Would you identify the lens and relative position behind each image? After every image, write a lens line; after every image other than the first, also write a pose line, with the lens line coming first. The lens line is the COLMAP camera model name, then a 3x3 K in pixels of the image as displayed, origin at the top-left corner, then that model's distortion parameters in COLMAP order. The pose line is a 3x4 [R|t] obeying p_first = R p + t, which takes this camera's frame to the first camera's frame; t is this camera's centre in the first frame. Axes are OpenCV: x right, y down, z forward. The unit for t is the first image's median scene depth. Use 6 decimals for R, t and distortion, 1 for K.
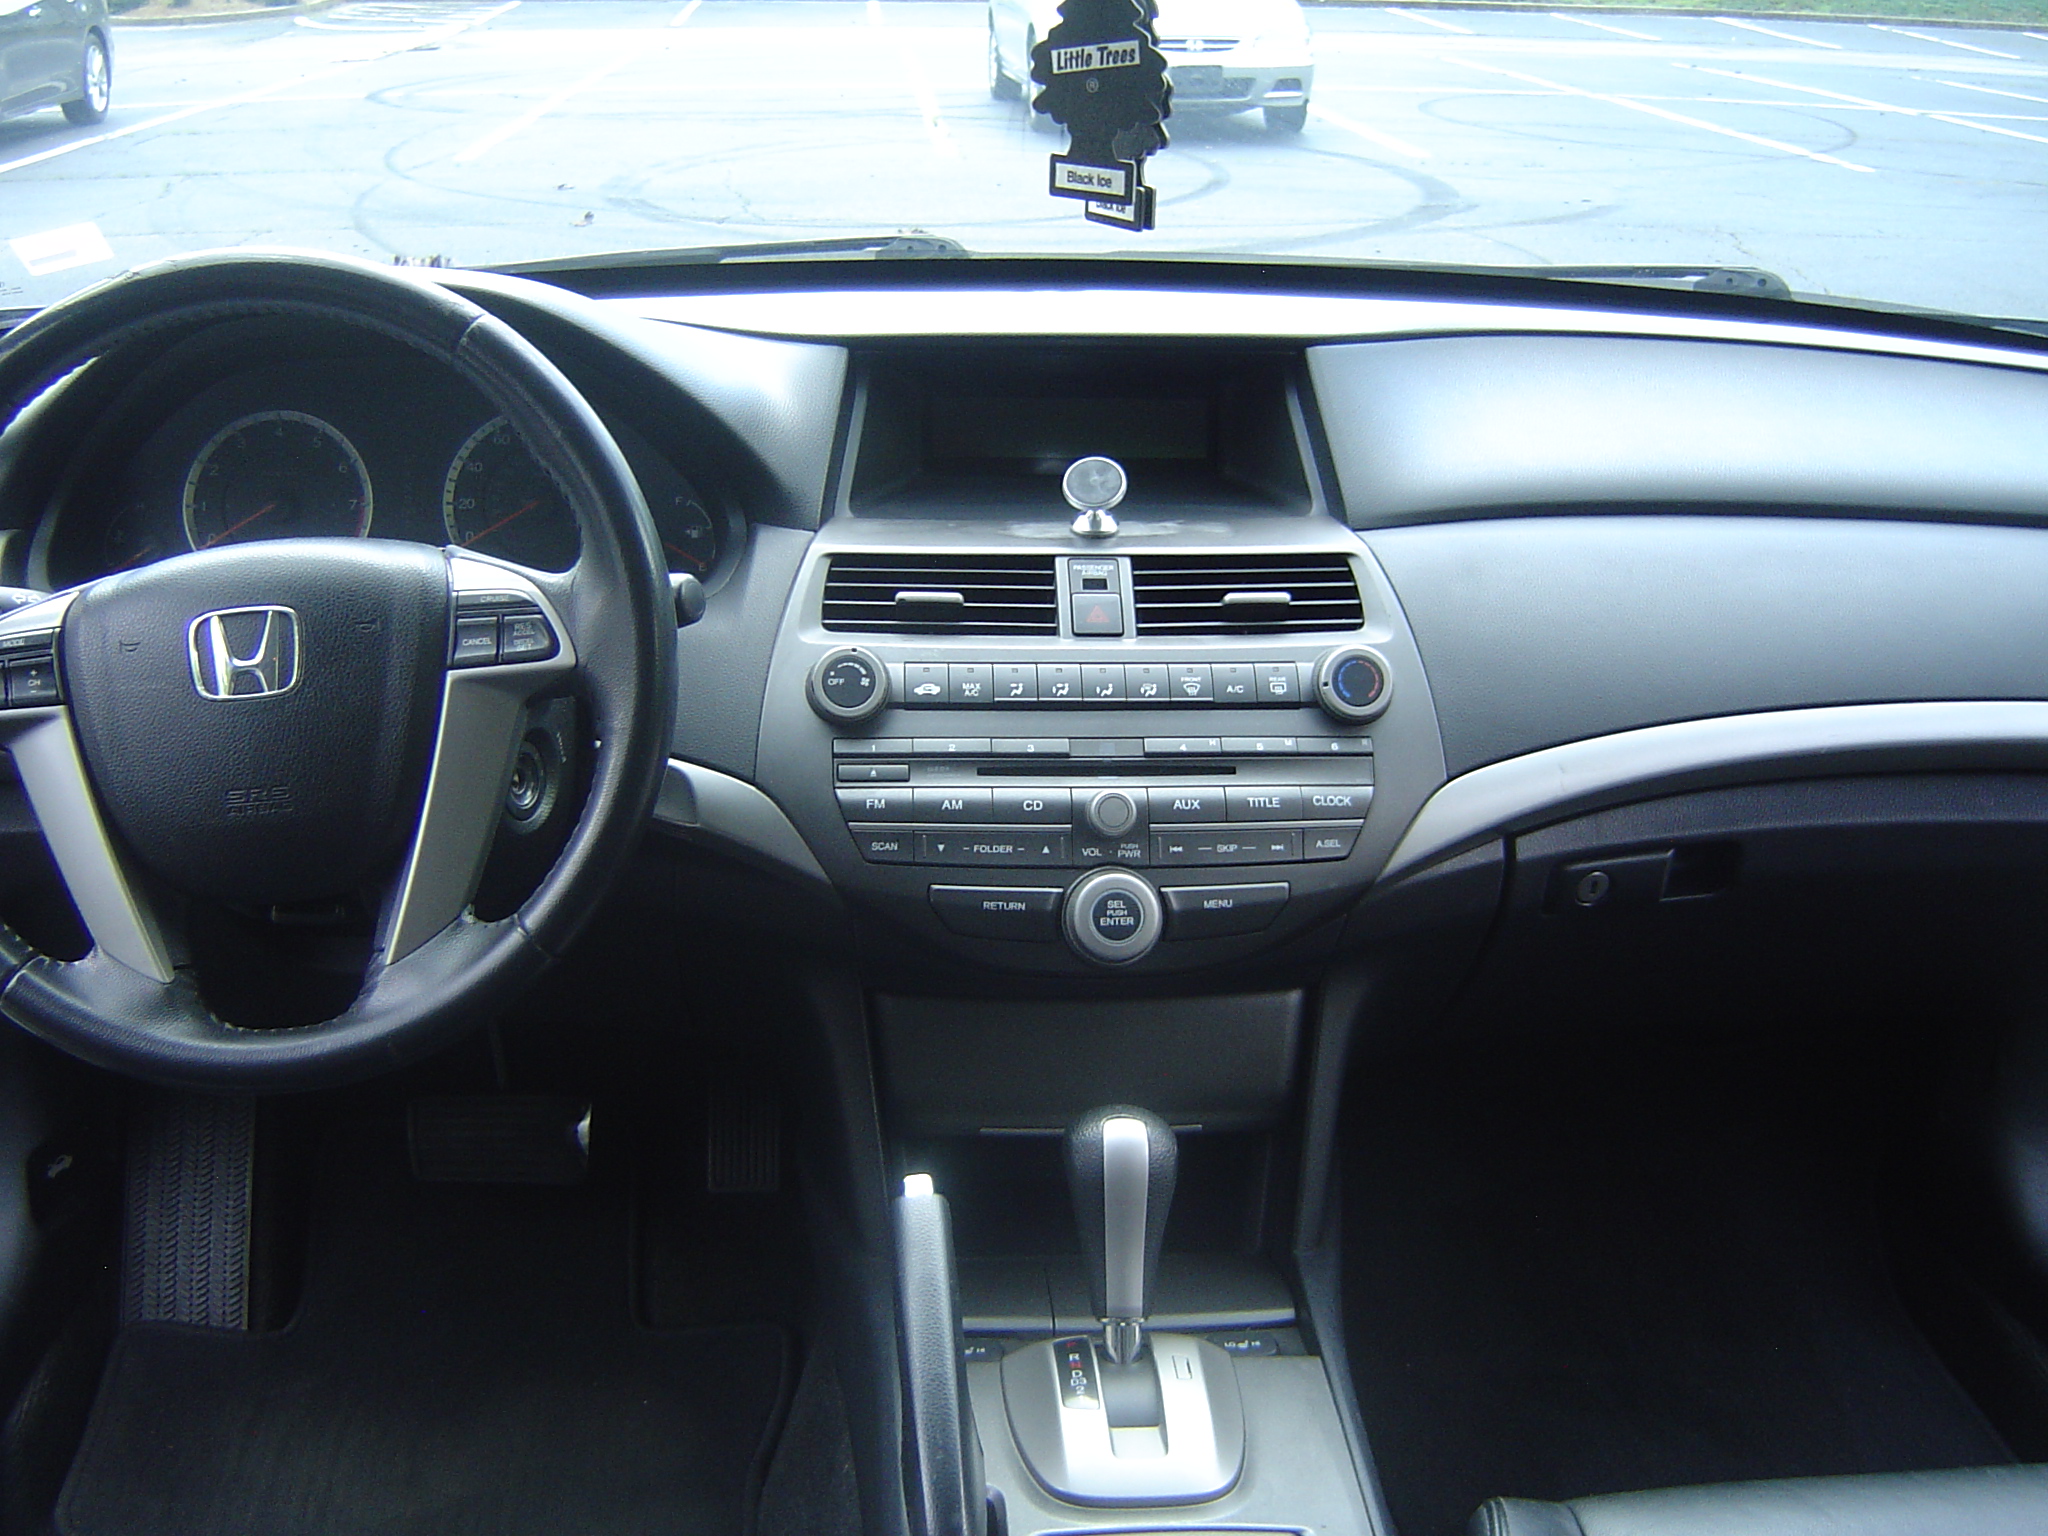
lens RADIAL K [[2353.1, 0, 996.8], [0, 2353.1, 776.3], [0, 0, 1]] dist [-0.138126, 0.009605]
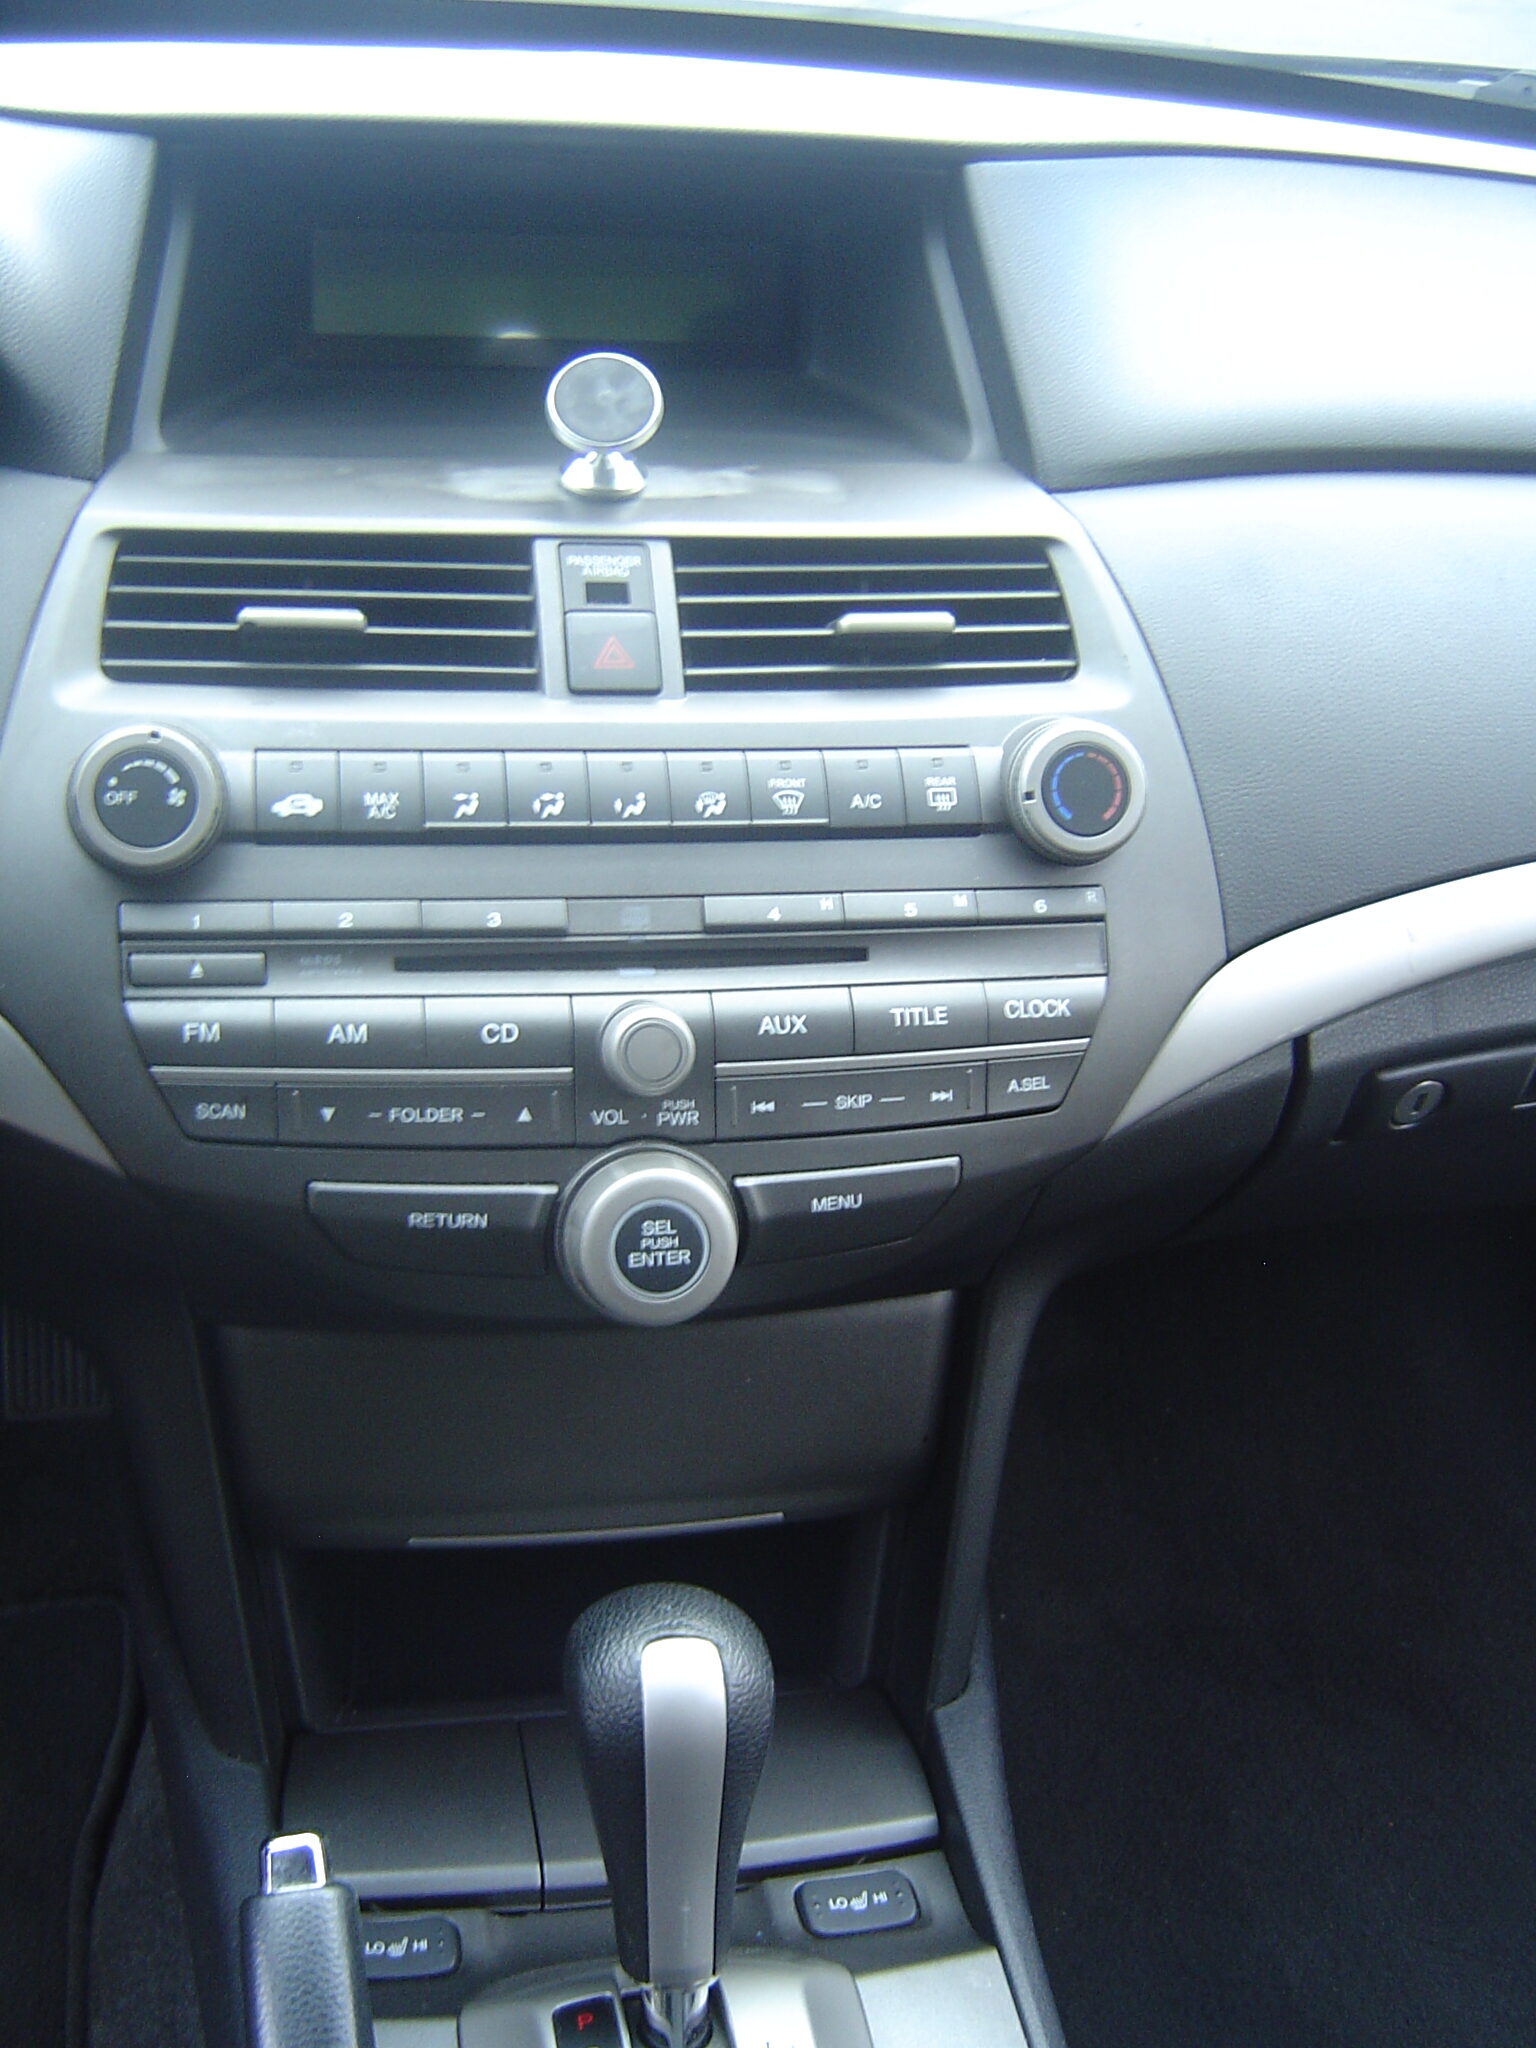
lens RADIAL K [[2353.1, 0, 768.0], [0, 2353.1, 1024.0], [0, 0, 1]] dist [-0.138126, 0.009605]
pose [[0.988596, -0.012168, 0.150102, -0.004350], [-0.015455, 0.983270, 0.181498, -0.085839], [-0.149799, -0.181748, 0.971868, 0.462849]]
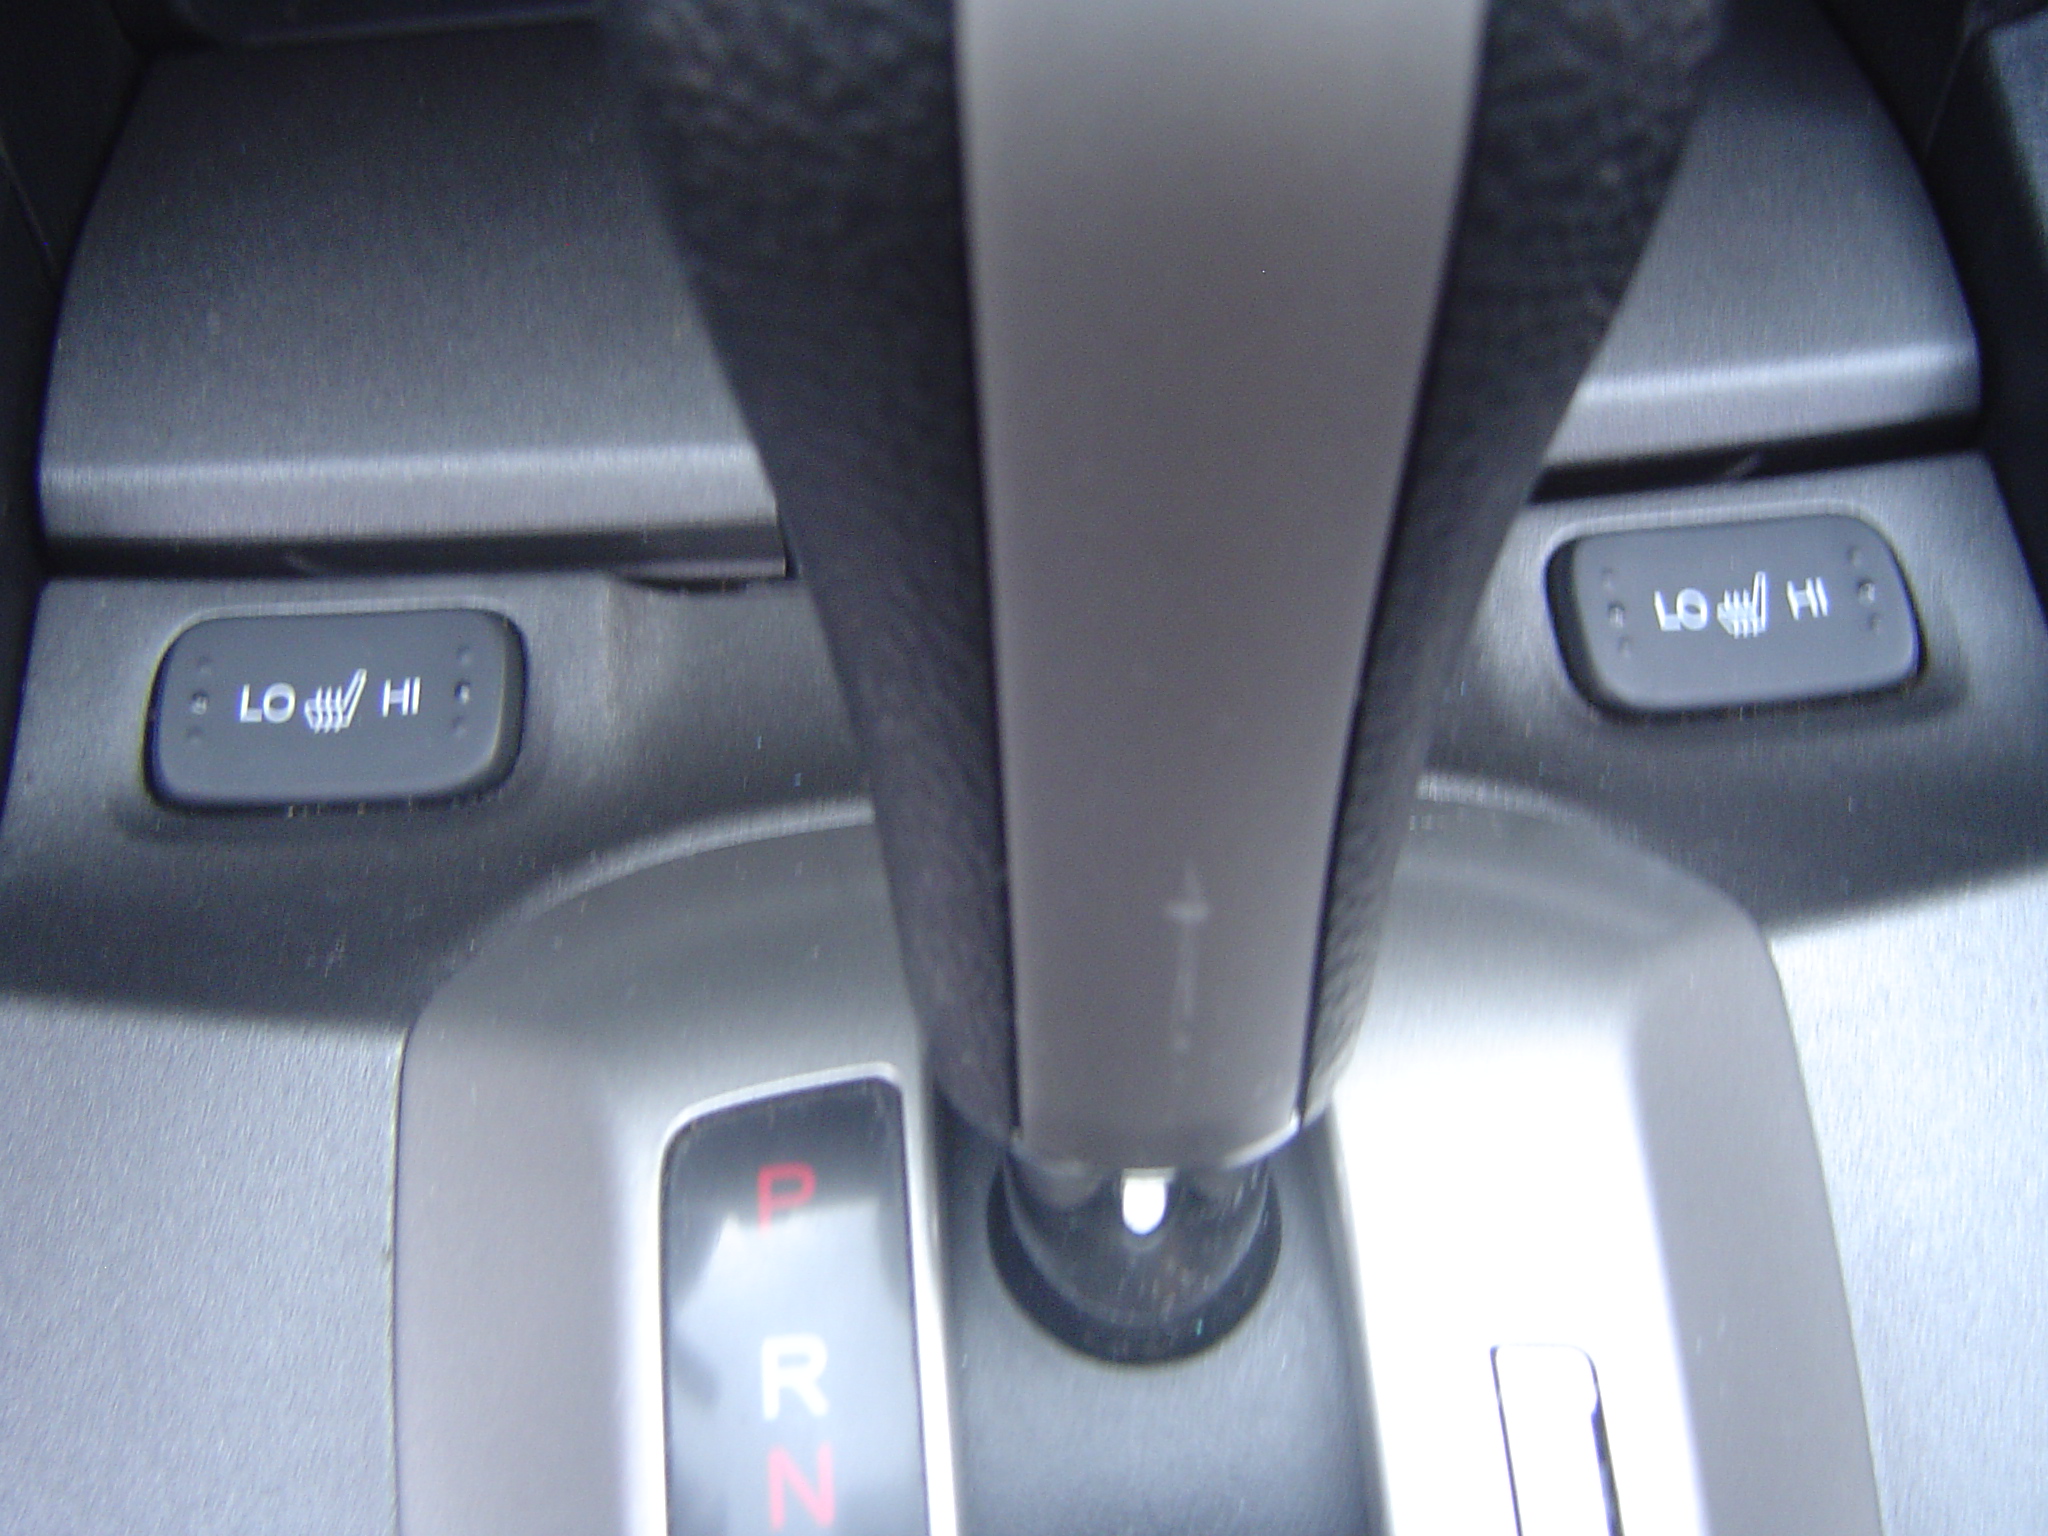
lens RADIAL K [[2353.1, 0, 996.8], [0, 2353.1, 776.3], [0, 0, 1]] dist [-0.138126, 0.009605]
pose [[0.999689, -0.024037, -0.006637, 0.042985], [0.021738, 0.709675, 0.704194, 0.114155], [-0.012217, -0.704119, 0.709977, 0.845738]]
